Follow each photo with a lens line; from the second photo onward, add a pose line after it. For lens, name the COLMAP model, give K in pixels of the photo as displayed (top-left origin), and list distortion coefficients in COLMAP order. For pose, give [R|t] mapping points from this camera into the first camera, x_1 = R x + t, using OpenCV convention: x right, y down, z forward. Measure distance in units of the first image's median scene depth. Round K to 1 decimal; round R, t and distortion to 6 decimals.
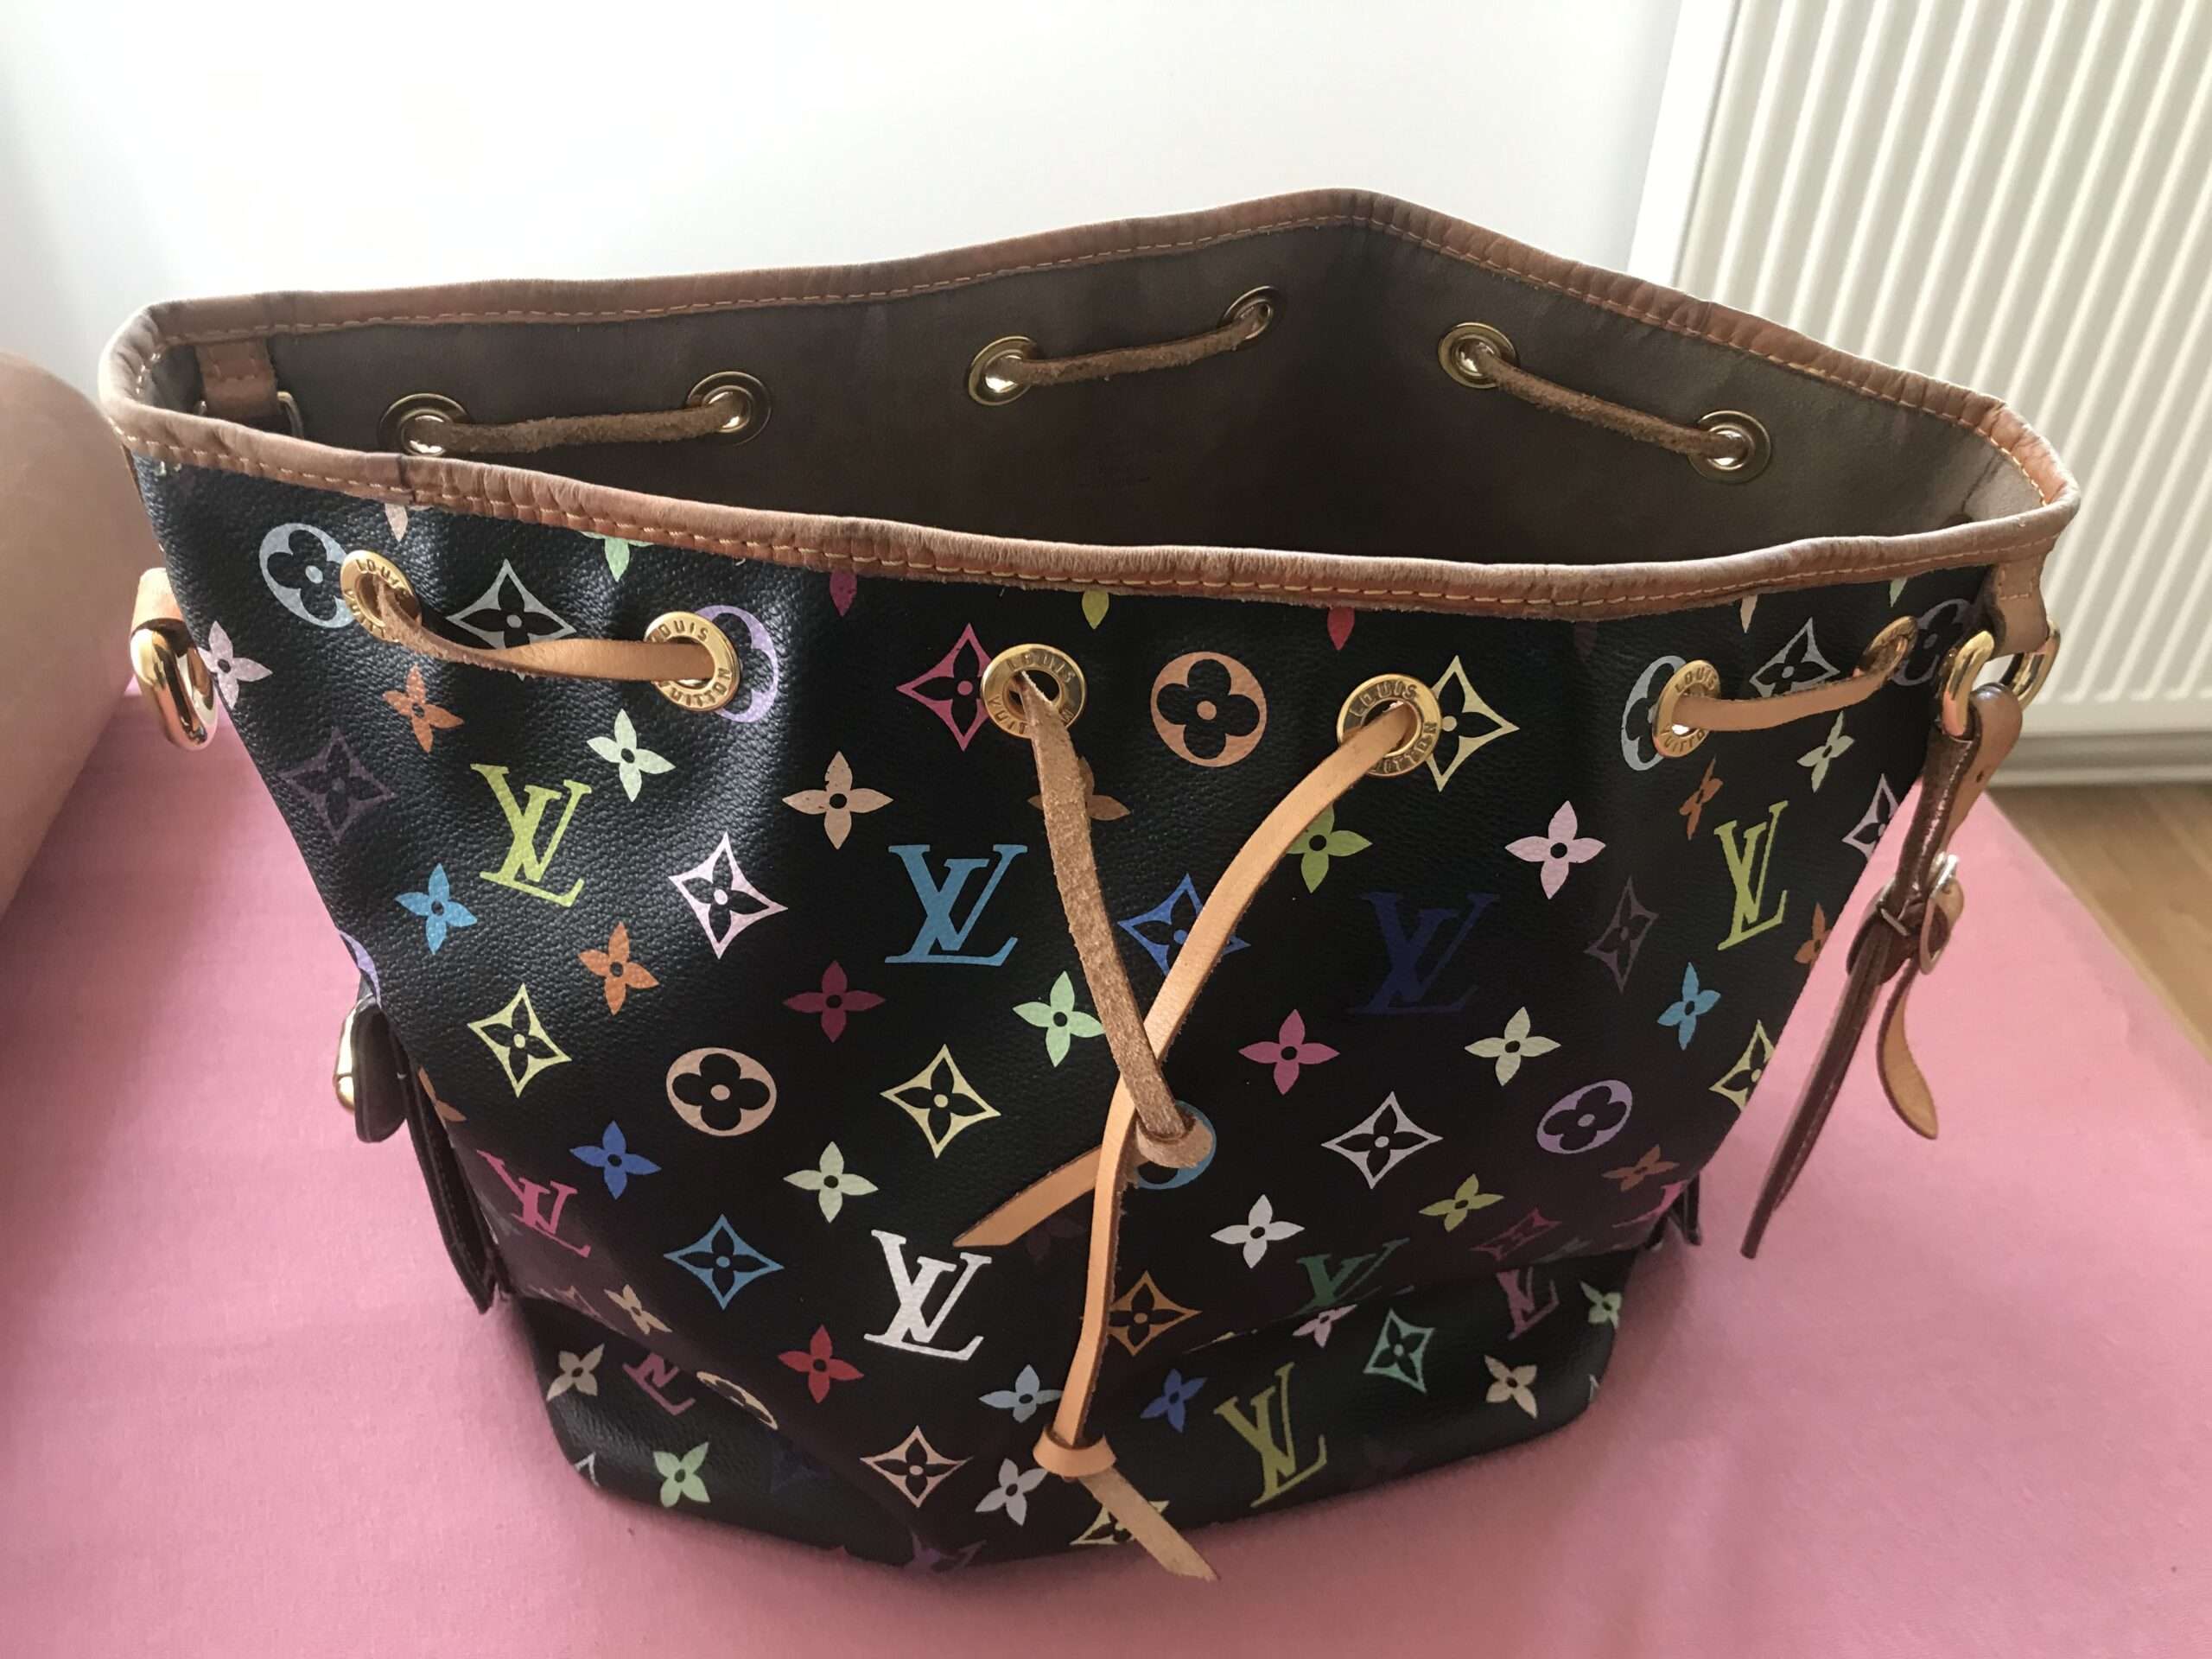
lens RADIAL K [[1825.3, 0, 1106.0], [0, 1825.3, 829.5], [0, 0, 1]] dist [-0.032355, 0.003302]
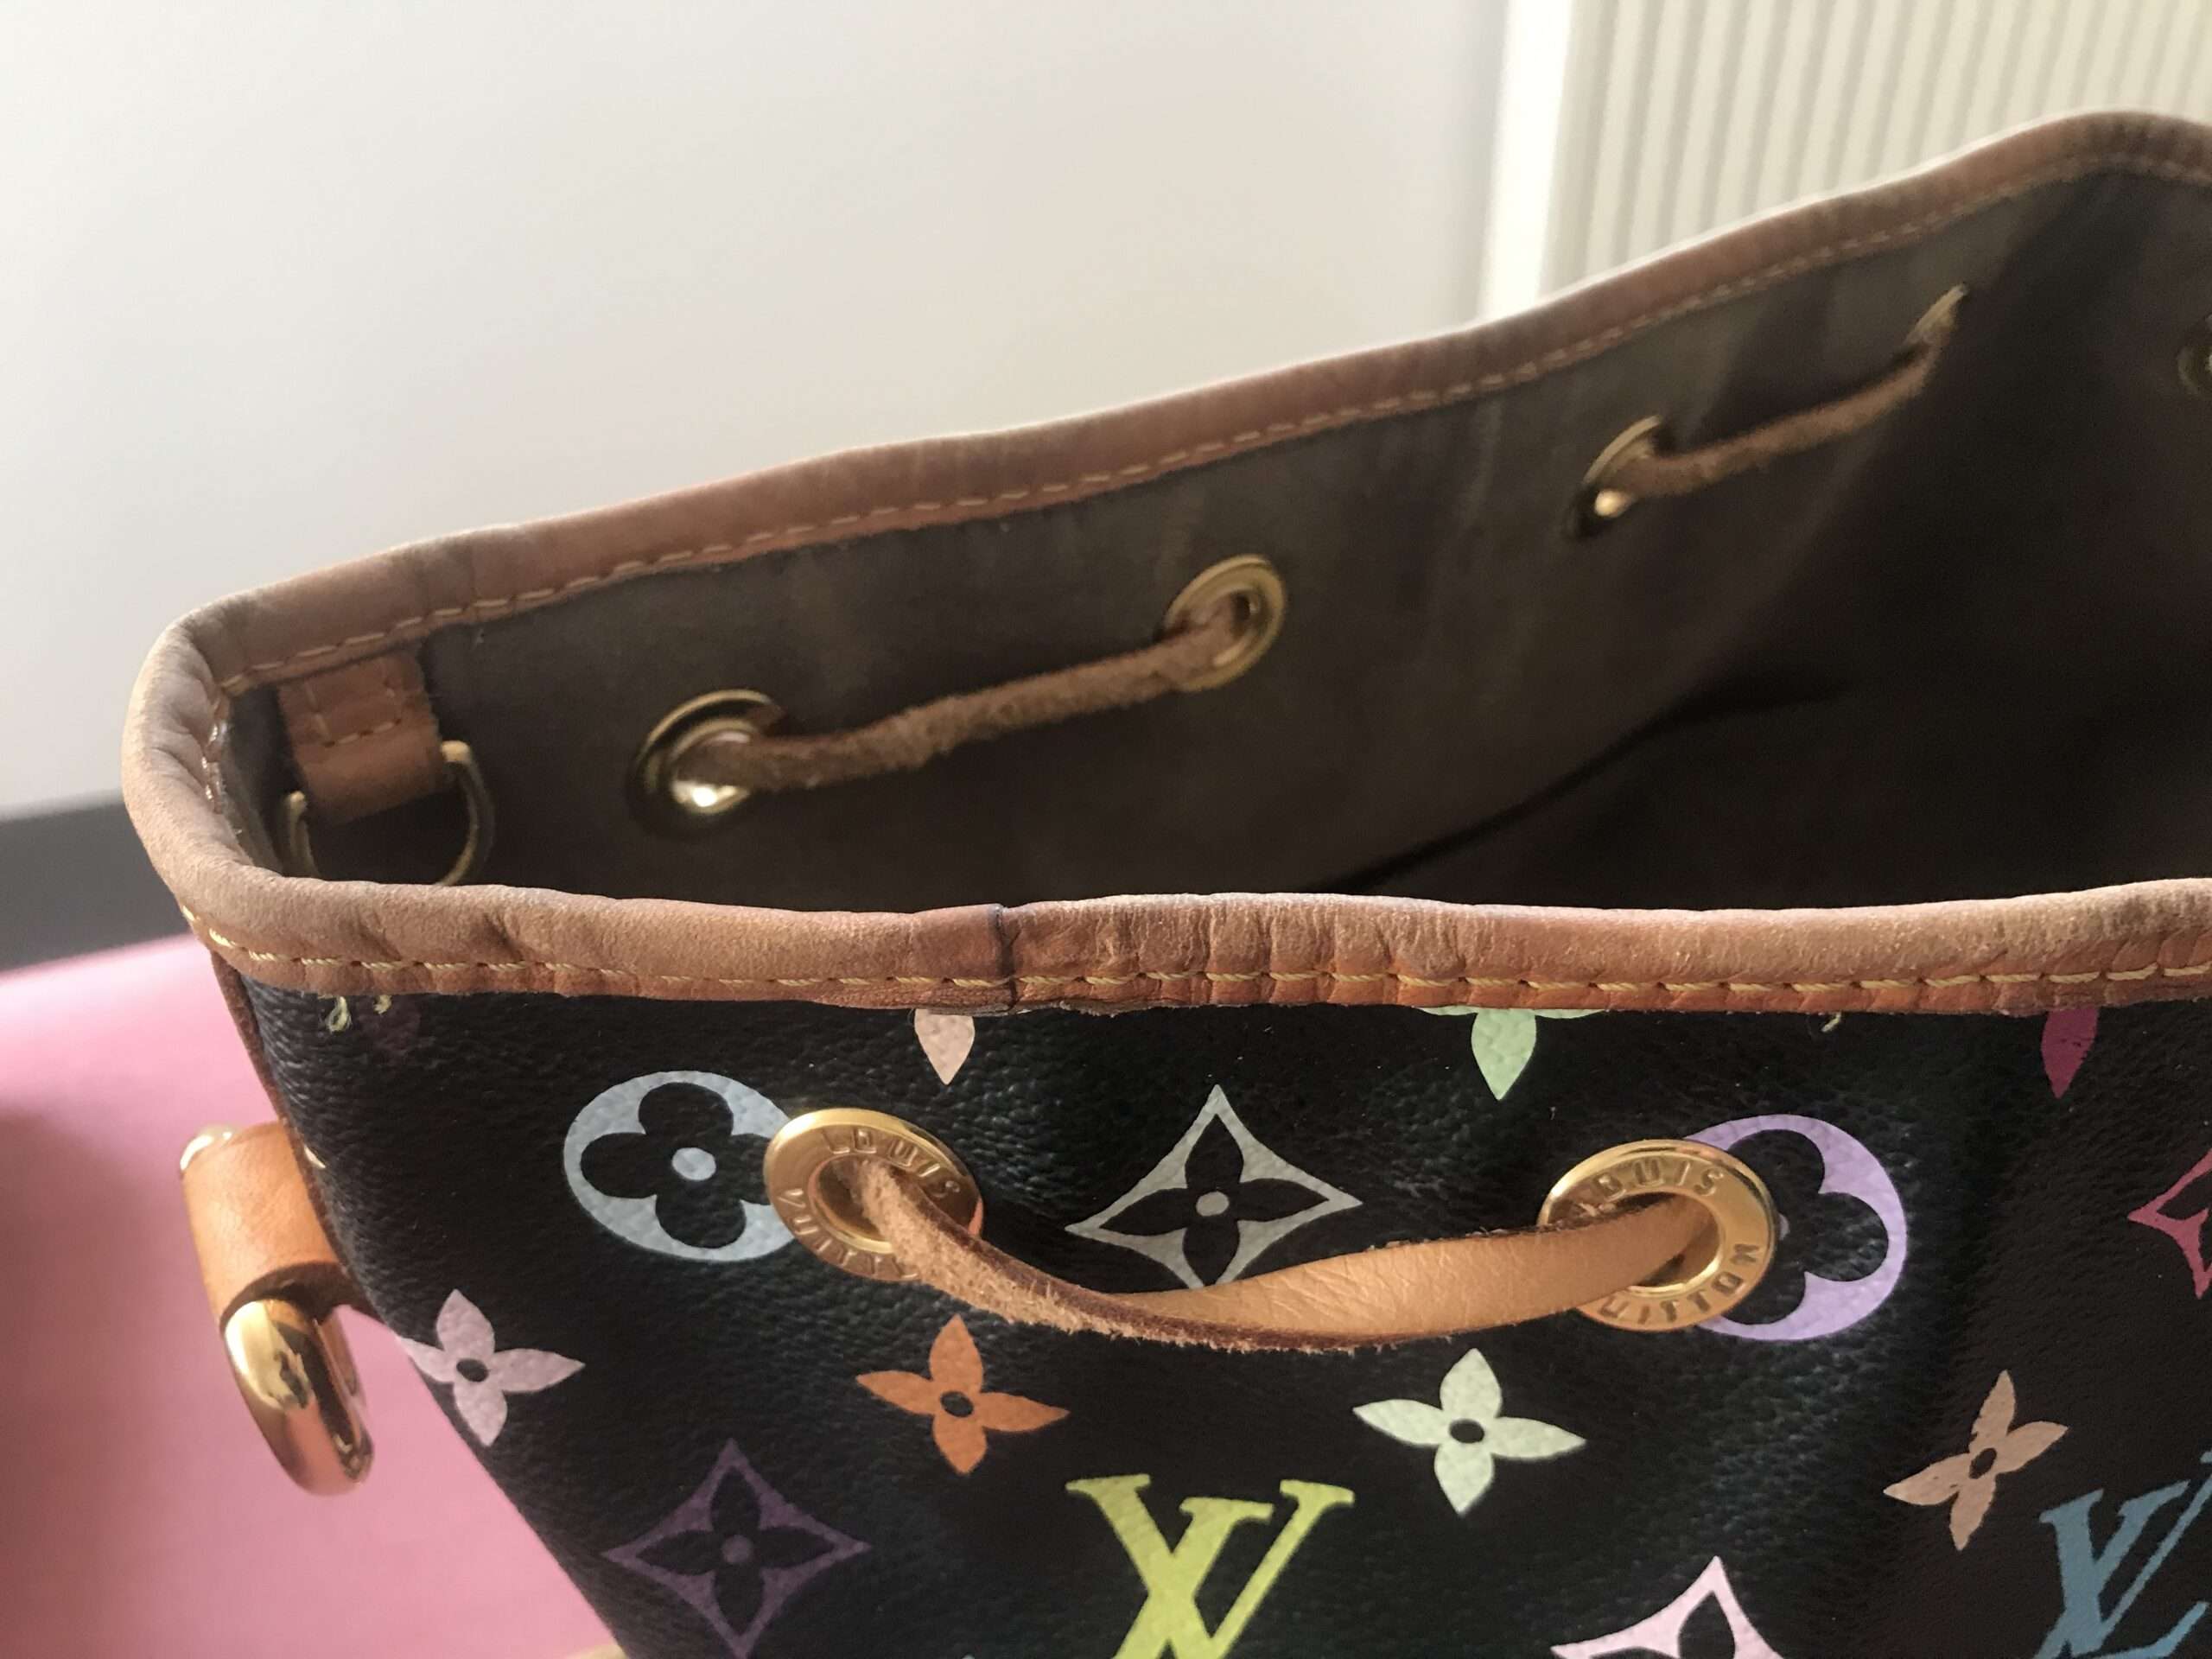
lens RADIAL K [[1854.8, 0, 1074.6], [0, 1854.8, 836.5], [0, 0, 1]] dist [-0.012445, 0.000366]
pose [[0.978051, -0.168372, 0.122749, -0.382281], [0.171834, 0.984960, -0.018108, -0.192689], [-0.117854, 0.038803, 0.992273, 0.527950]]
